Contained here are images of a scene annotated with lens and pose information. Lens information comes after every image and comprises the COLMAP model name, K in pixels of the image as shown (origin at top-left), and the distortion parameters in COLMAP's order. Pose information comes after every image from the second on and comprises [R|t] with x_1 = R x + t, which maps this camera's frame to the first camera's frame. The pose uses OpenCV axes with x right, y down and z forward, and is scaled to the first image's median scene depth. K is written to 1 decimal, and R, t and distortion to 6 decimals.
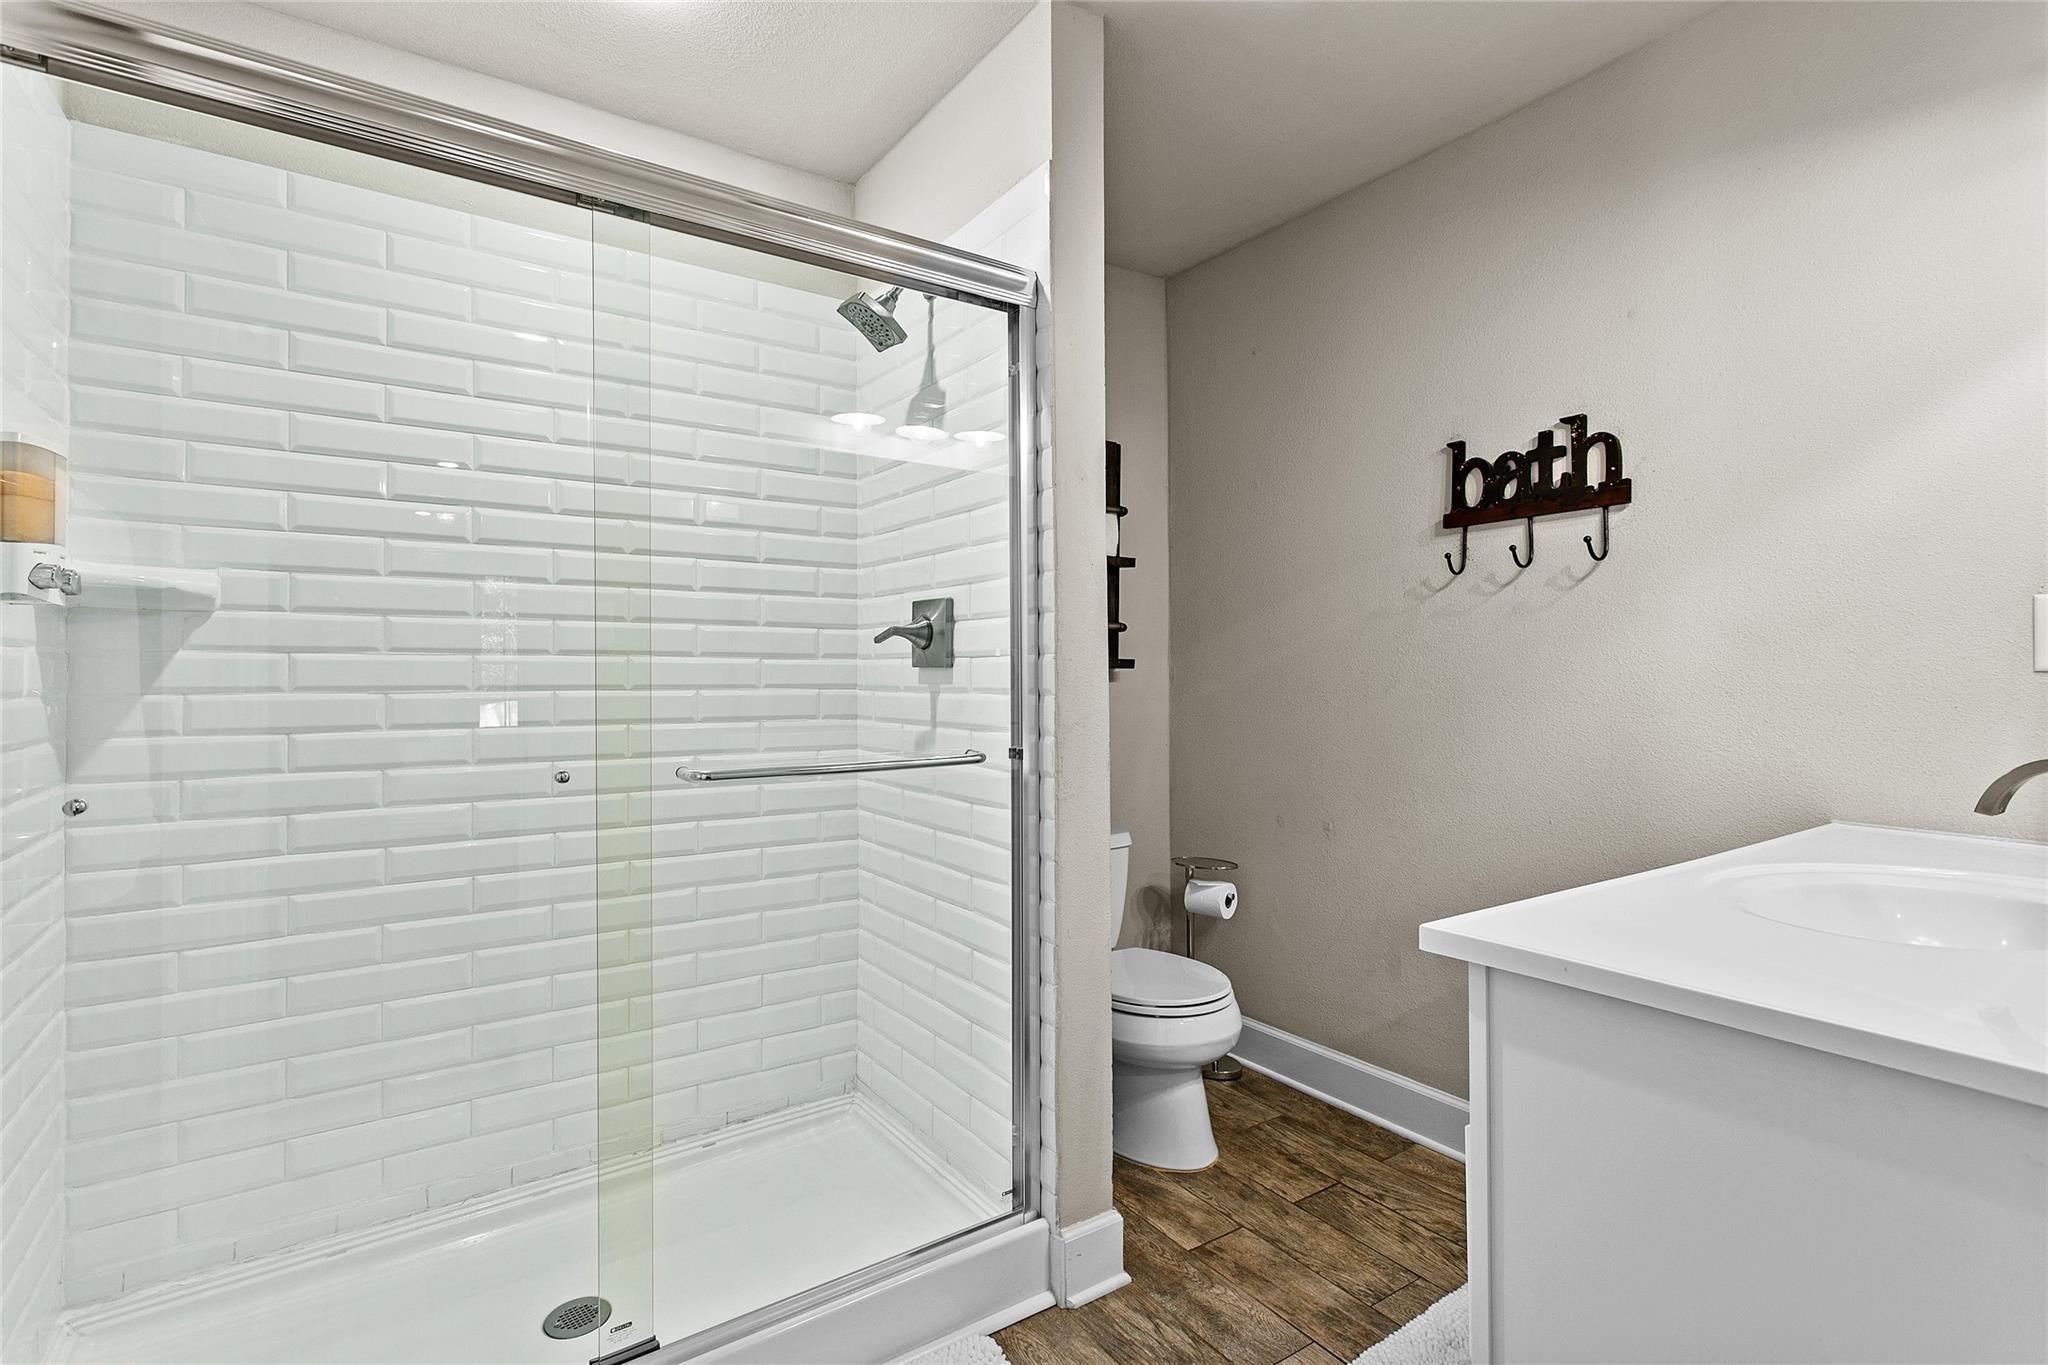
lens RADIAL K [[999.7, 0, 1025.4], [0, 999.7, 696.0], [0, 0, 1]] dist [0.002187, 0.001397]
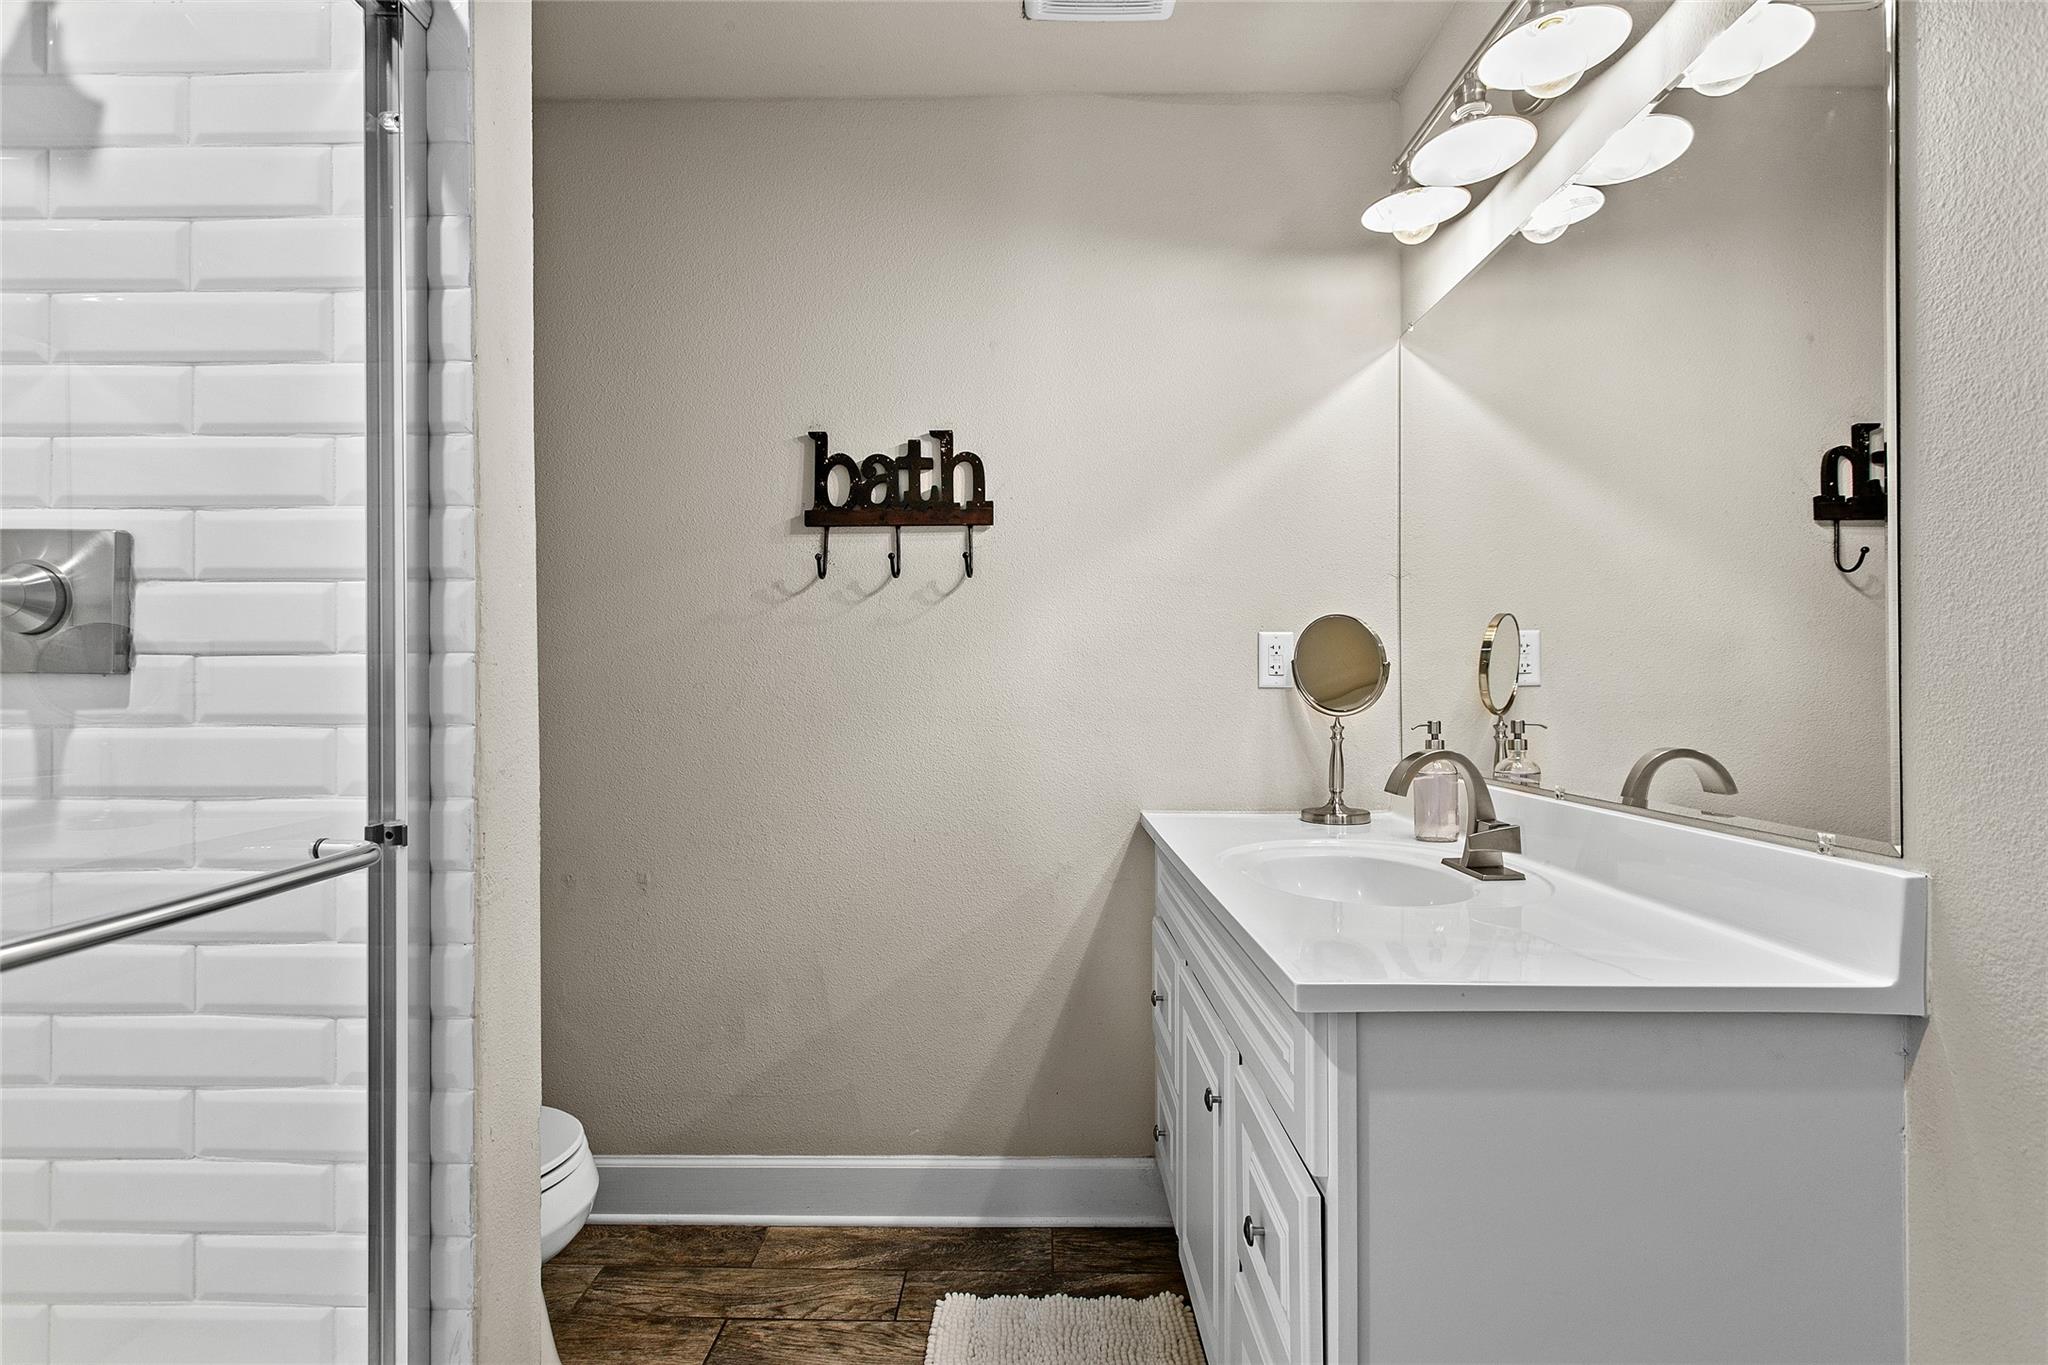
lens RADIAL K [[999.7, 0, 1025.4], [0, 999.7, 696.0], [0, 0, 1]] dist [0.002187, 0.001397]
pose [[0.570731, -0.005635, 0.821118, -0.219194], [0.016911, 0.999845, -0.004893, -0.007820], [-0.820963, 0.016679, 0.570738, 0.351039]]
